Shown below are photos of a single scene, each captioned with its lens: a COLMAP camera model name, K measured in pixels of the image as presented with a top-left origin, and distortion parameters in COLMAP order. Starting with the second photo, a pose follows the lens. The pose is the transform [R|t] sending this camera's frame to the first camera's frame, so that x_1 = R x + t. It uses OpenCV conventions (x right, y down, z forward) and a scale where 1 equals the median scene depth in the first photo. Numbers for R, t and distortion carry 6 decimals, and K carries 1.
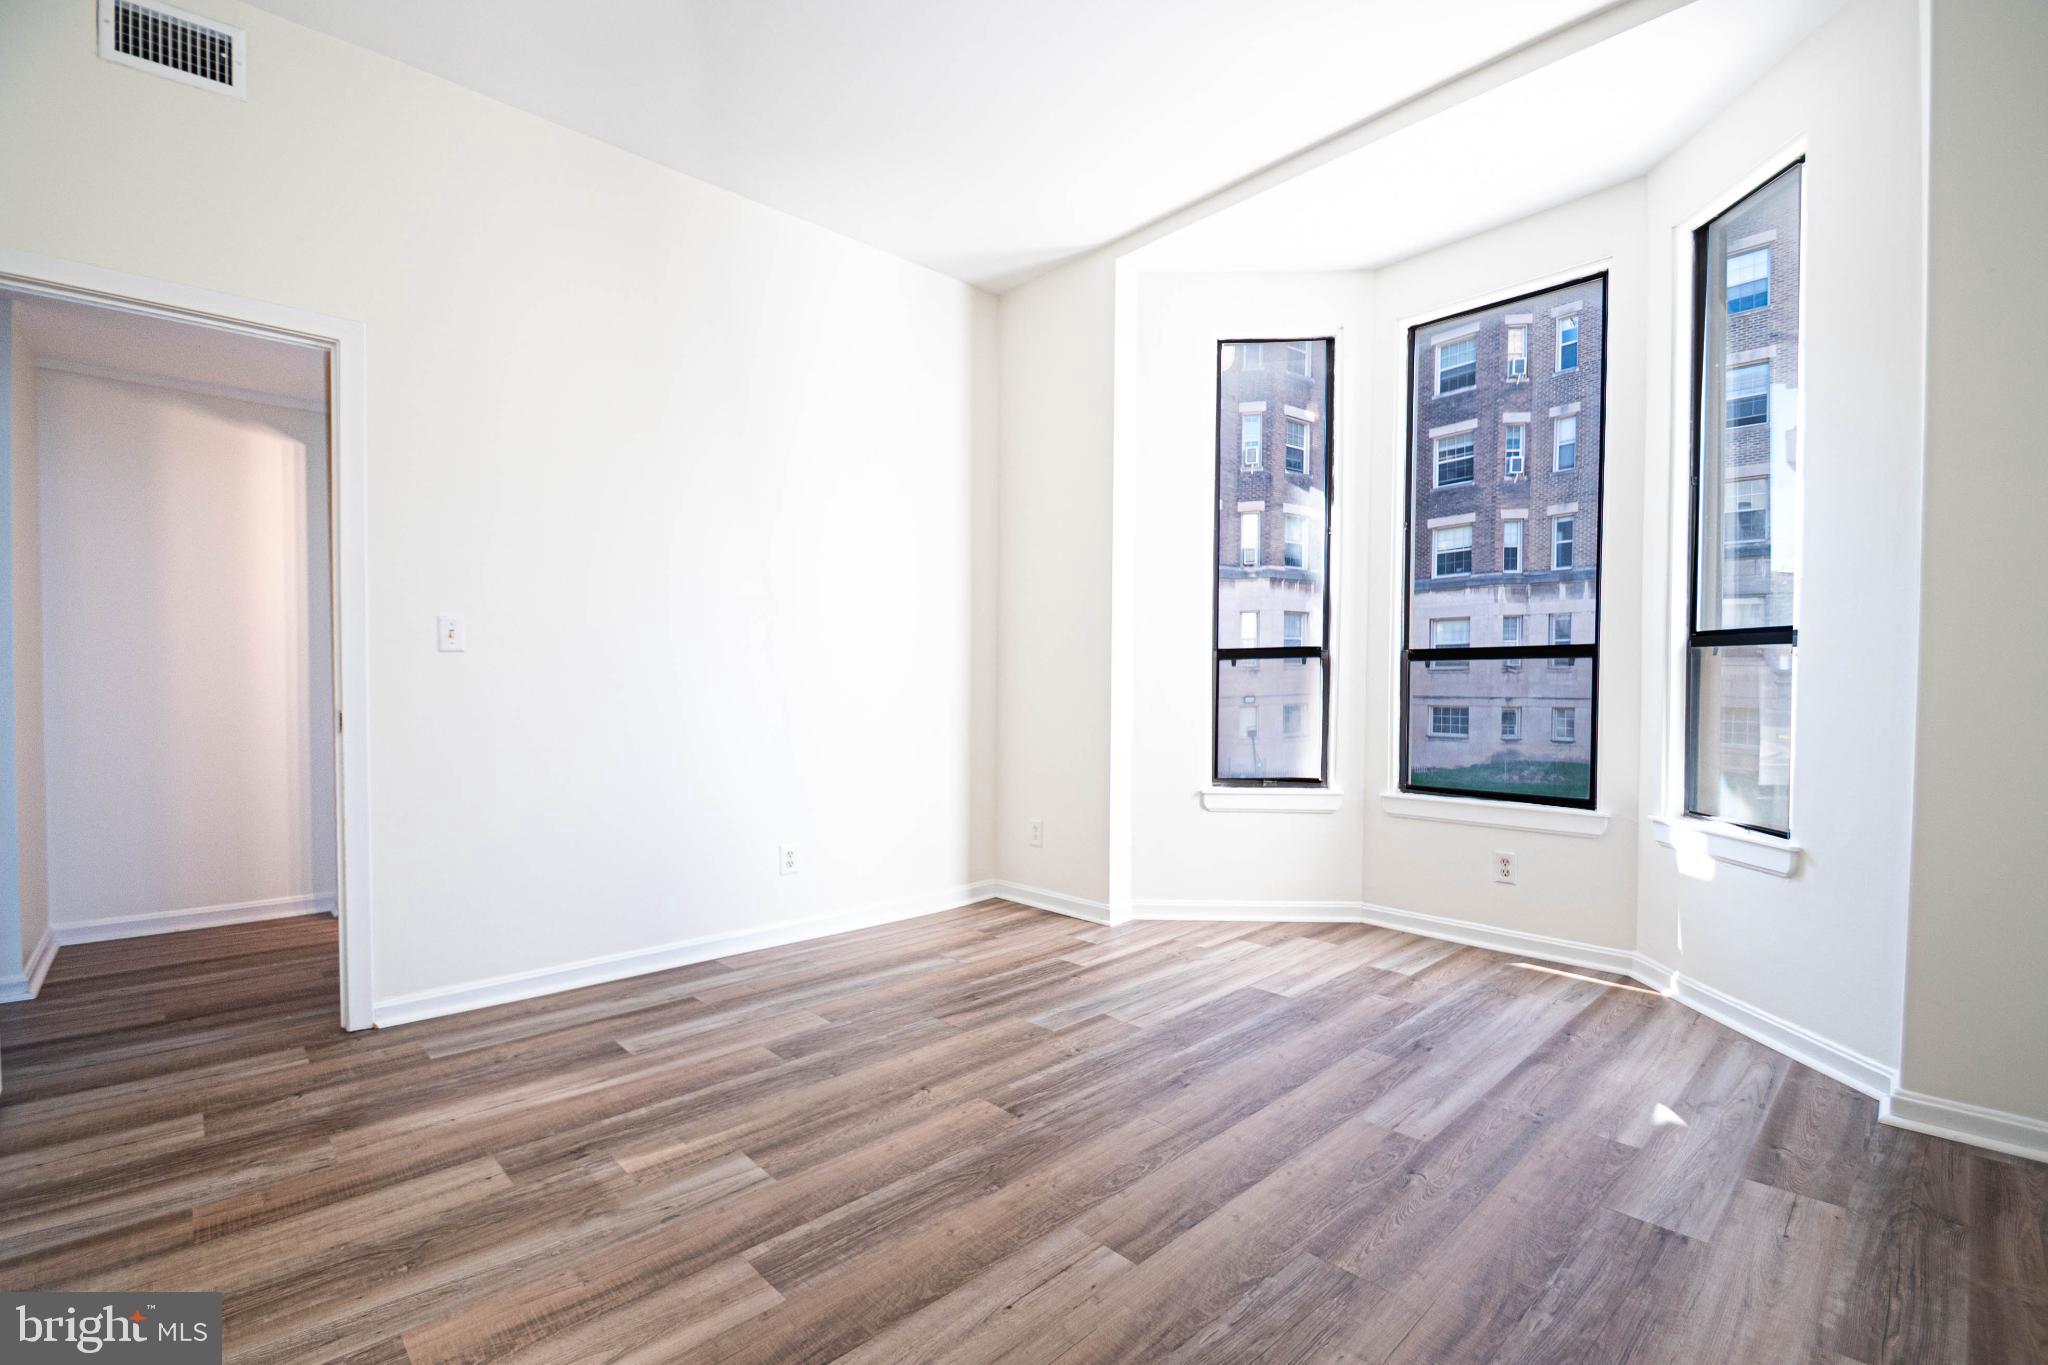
lens RADIAL K [[895.6, 0, 1040.1], [0, 895.6, 706.2], [0, 0, 1]] dist [0.025449, -0.022995]
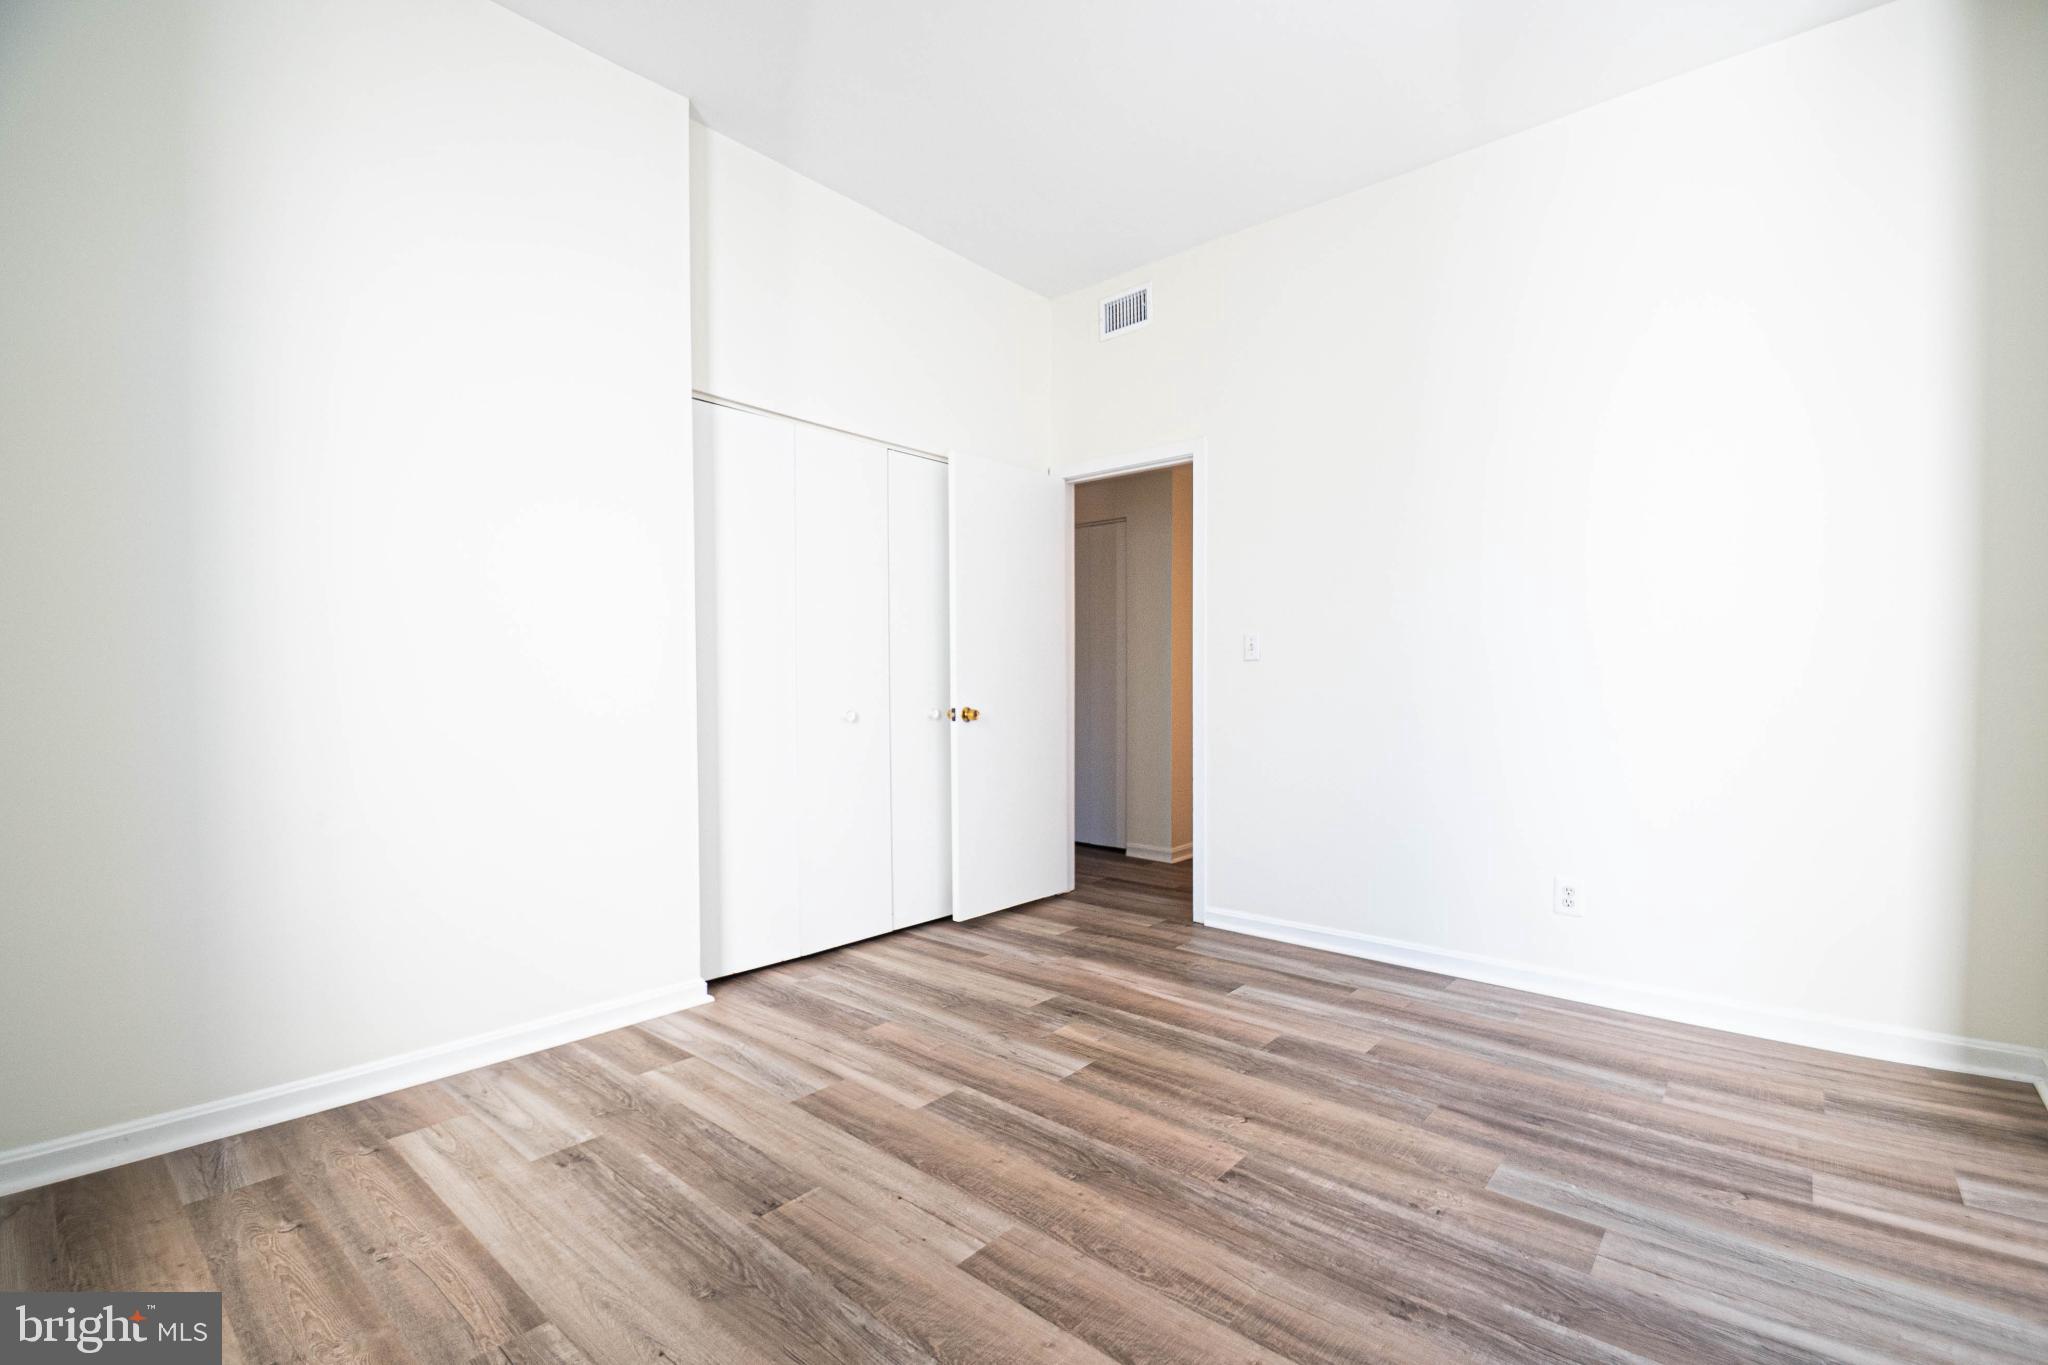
lens RADIAL K [[895.6, 0, 1040.1], [0, 895.6, 706.2], [0, 0, 1]] dist [0.025449, -0.022995]
pose [[0.103728, 0.018927, -0.994426, 0.688262], [-0.019030, 0.999674, 0.017041, -0.011680], [0.994424, 0.017156, 0.104055, 0.612845]]
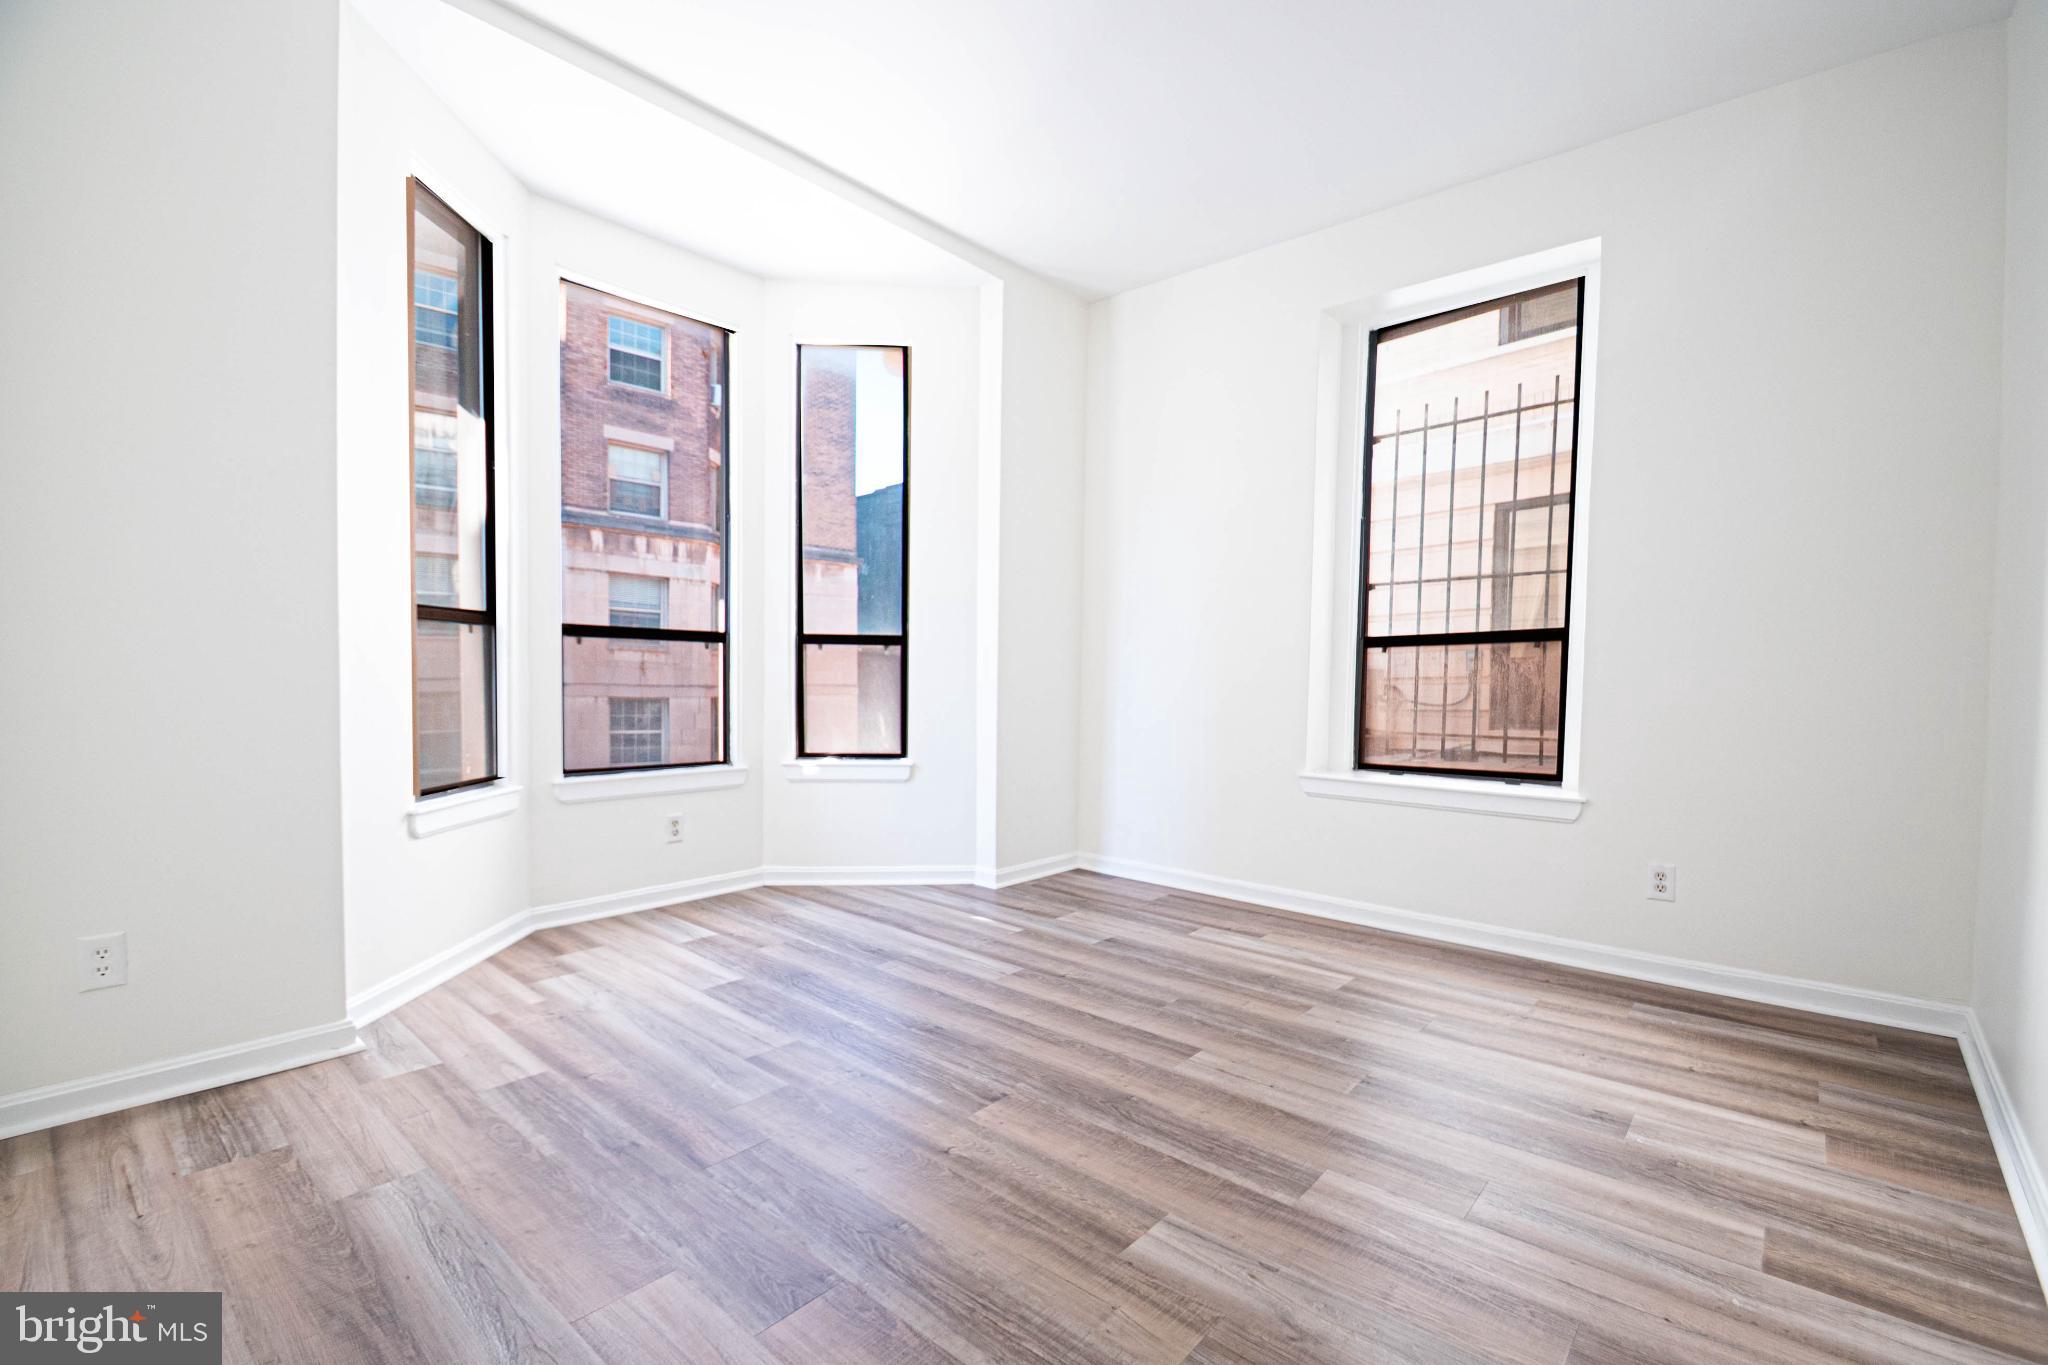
lens RADIAL K [[895.6, 0, 1040.1], [0, 895.6, 706.2], [0, 0, 1]] dist [0.025449, -0.022995]
pose [[-0.097043, -0.037880, 0.994559, -0.855525], [0.006948, 0.999225, 0.038736, -0.016686], [-0.995256, 0.010669, -0.096704, 0.888539]]
